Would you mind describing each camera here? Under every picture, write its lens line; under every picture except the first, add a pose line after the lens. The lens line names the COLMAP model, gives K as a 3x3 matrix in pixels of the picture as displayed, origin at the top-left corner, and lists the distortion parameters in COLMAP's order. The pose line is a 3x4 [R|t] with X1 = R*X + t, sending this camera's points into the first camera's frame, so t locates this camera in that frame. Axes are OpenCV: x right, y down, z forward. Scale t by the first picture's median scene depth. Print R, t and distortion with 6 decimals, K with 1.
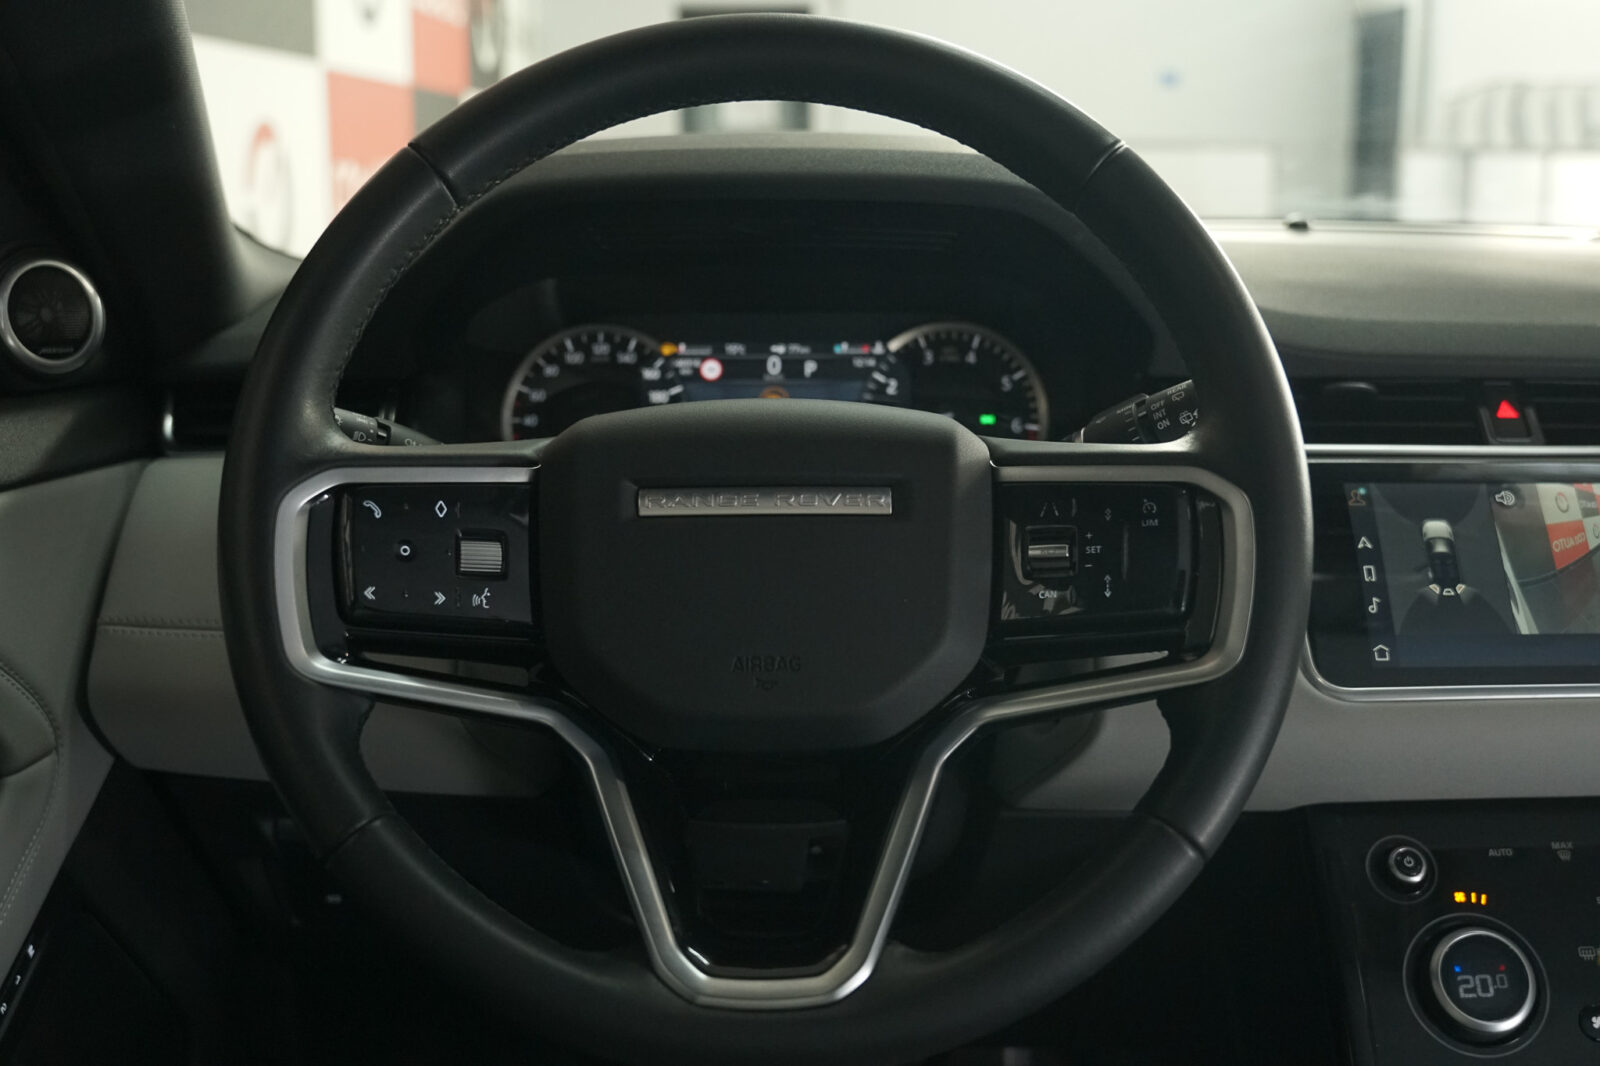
lens RADIAL K [[1658.1, 0, 800.0], [0, 1658.1, 533.0], [0, 0, 1]] dist [-0.127679, 0.000011]
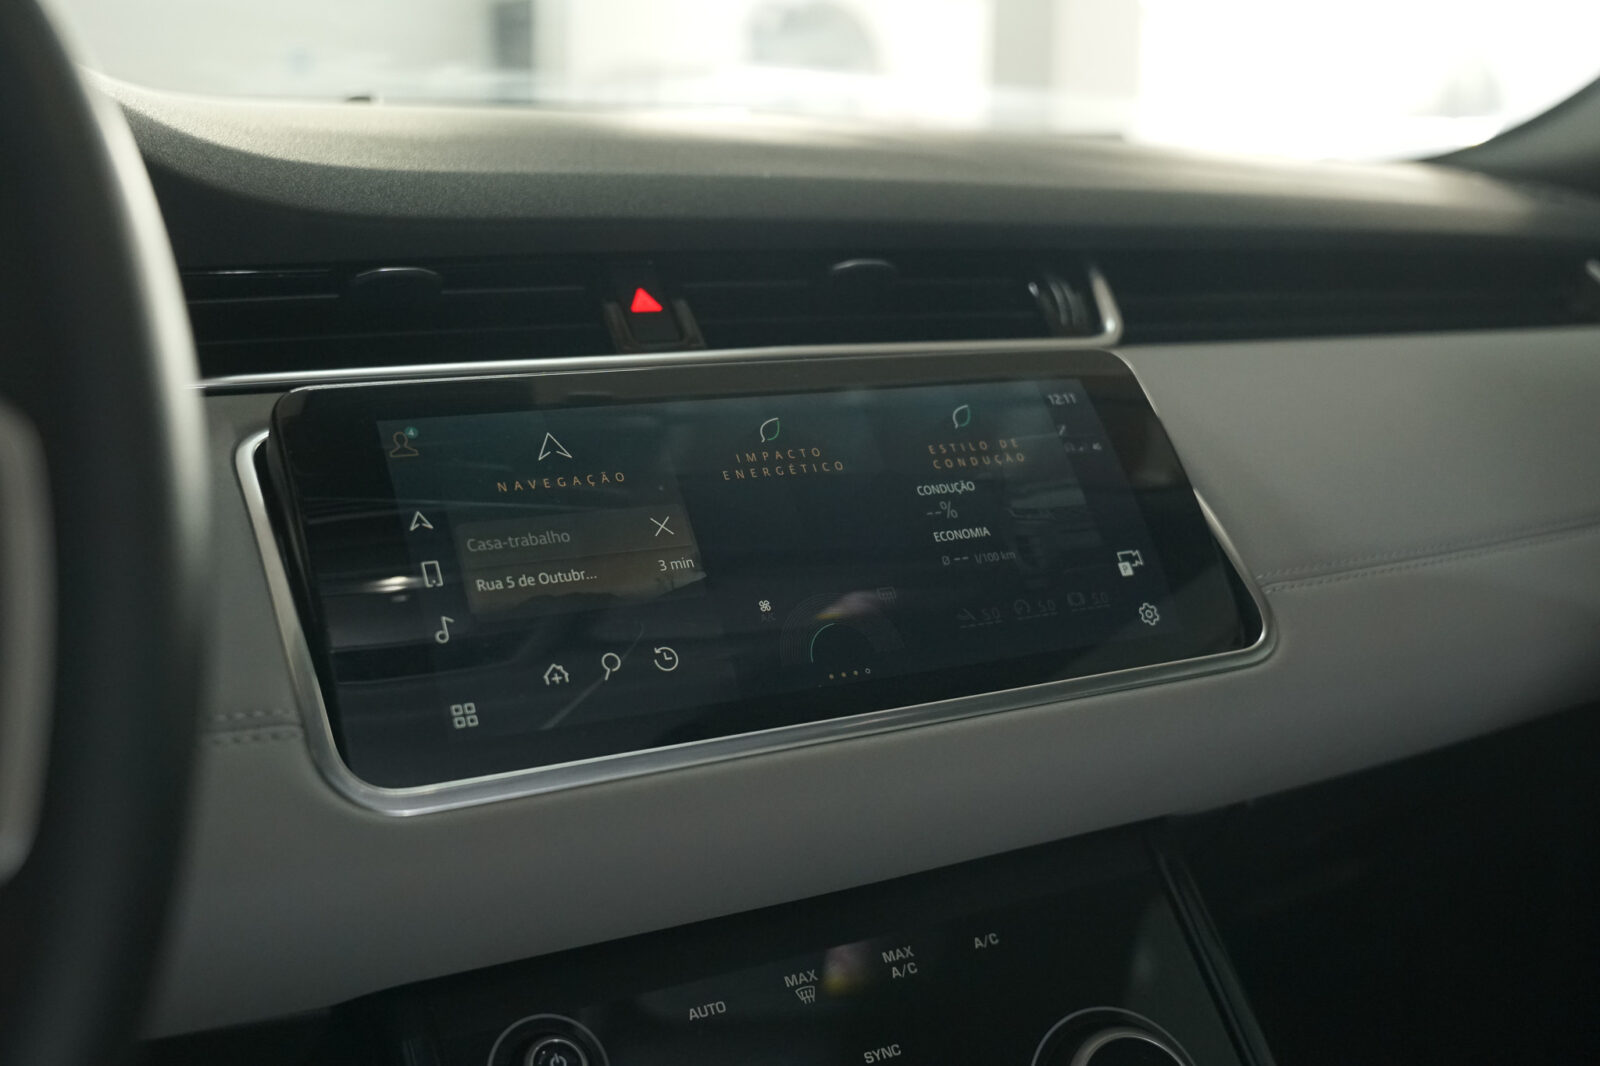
lens RADIAL K [[1640.9, 0, 800.0], [0, 1640.9, 533.0], [0, 0, 1]] dist [-0.221853, 0.240153]
pose [[0.879158, -0.092443, 0.467479, 0.159711], [0.094040, 0.995368, 0.019977, 0.009153], [-0.467160, 0.026399, 0.883779, 0.355357]]
